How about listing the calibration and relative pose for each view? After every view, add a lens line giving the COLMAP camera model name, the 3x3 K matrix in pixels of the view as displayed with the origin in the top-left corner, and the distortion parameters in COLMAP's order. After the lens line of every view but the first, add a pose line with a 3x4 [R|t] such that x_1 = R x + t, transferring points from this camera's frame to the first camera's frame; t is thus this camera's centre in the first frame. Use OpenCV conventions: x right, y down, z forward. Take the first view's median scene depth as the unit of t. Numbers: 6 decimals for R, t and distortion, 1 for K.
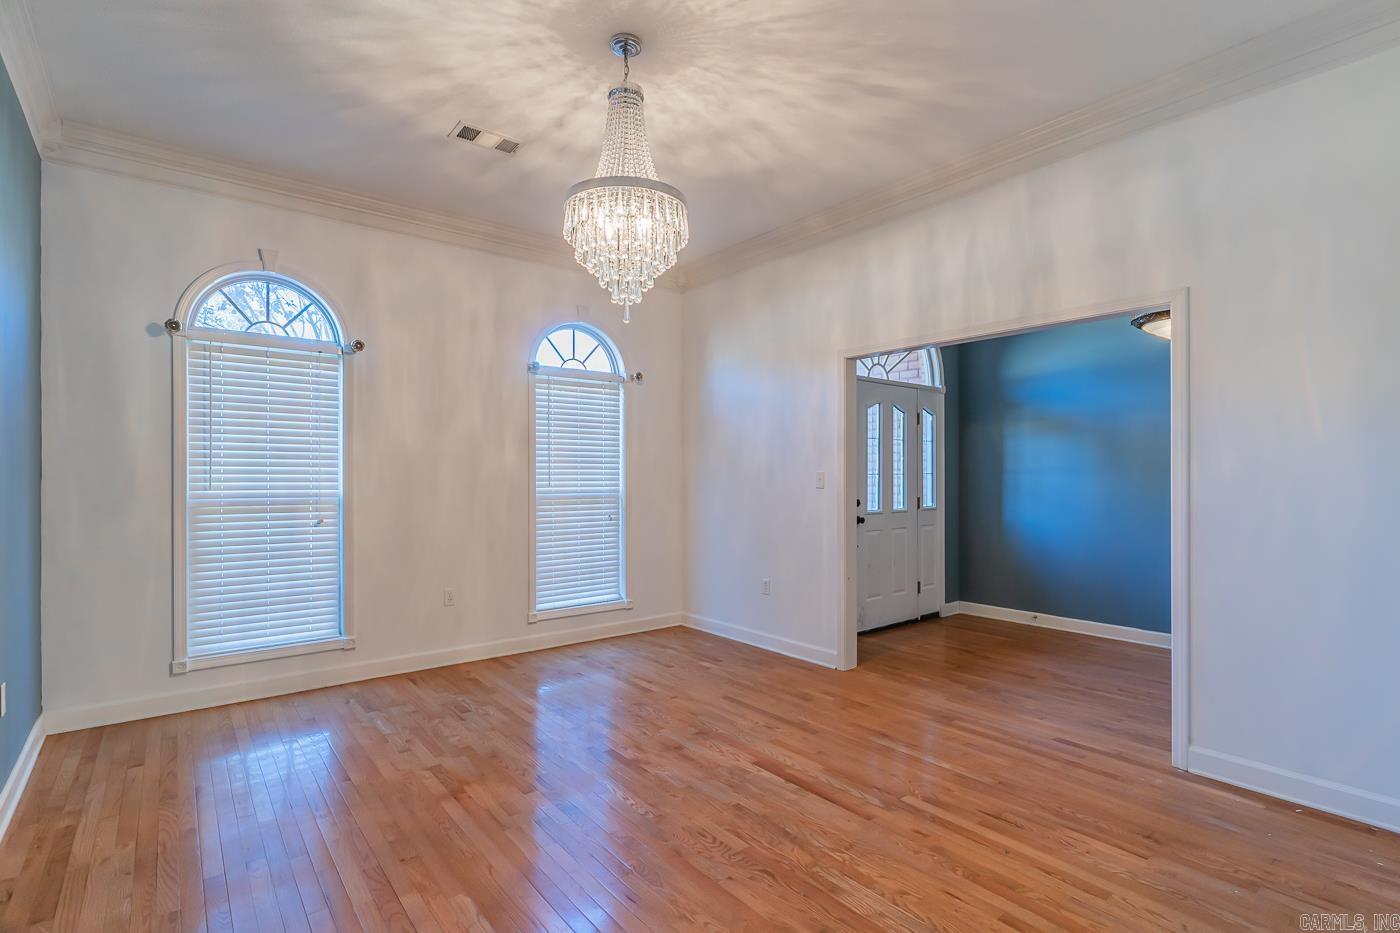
lens RADIAL K [[673.7, 0, 700.5], [0, 673.7, 471.4], [0, 0, 1]] dist [0.001967, 0.000366]
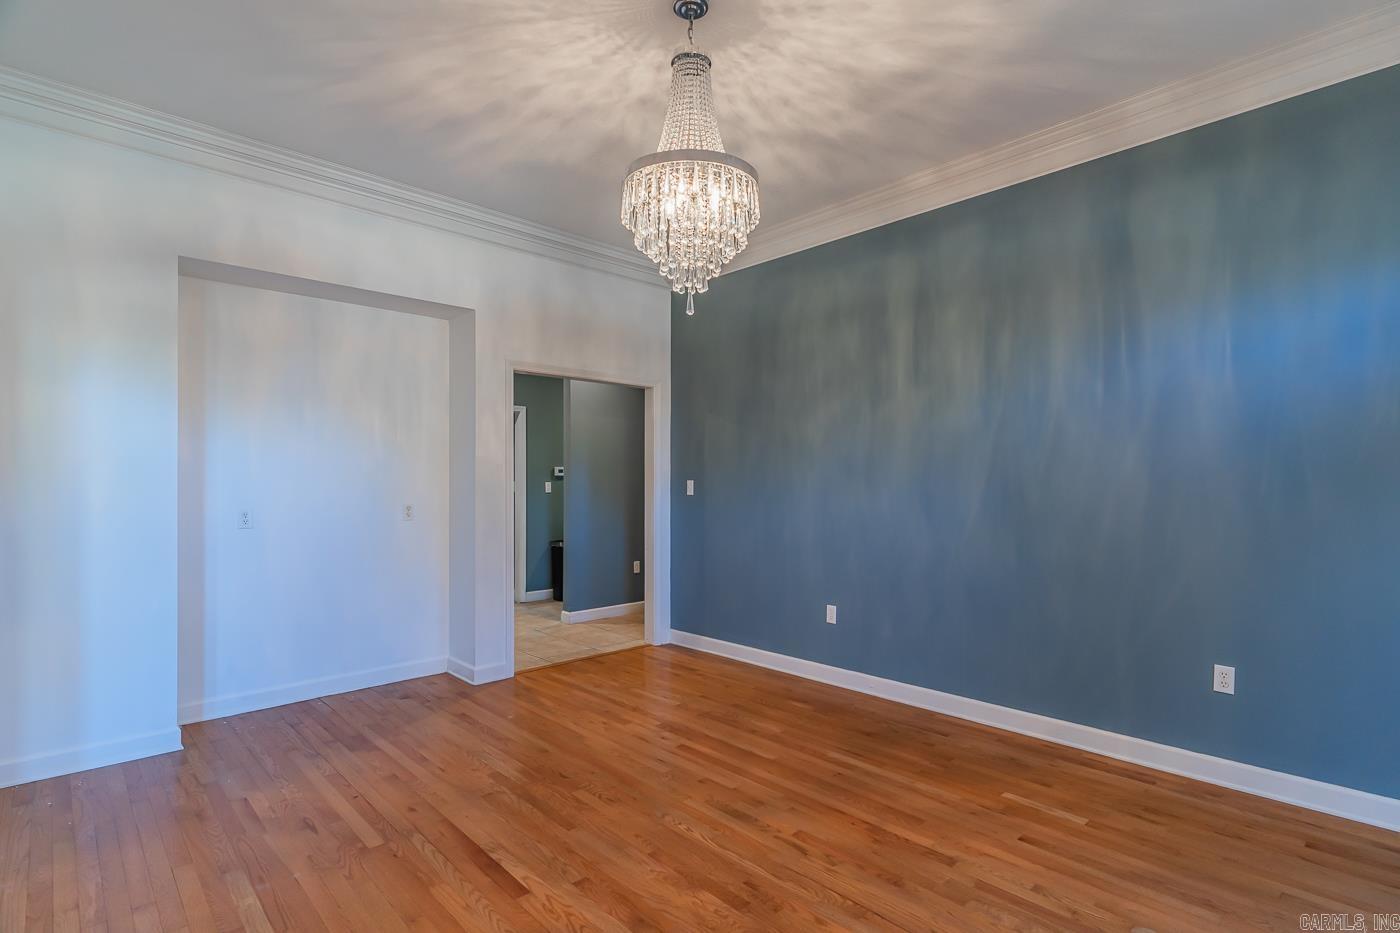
lens RADIAL K [[673.7, 0, 707.3], [0, 673.7, 488.5], [0, 0, 1]] dist [0.001967, 0.000366]
pose [[-0.995341, 0.000729, -0.096418, -0.047321], [0.000616, 0.999999, 0.001205, 0.011647], [0.096418, 0.001140, -0.995340, 1.984096]]
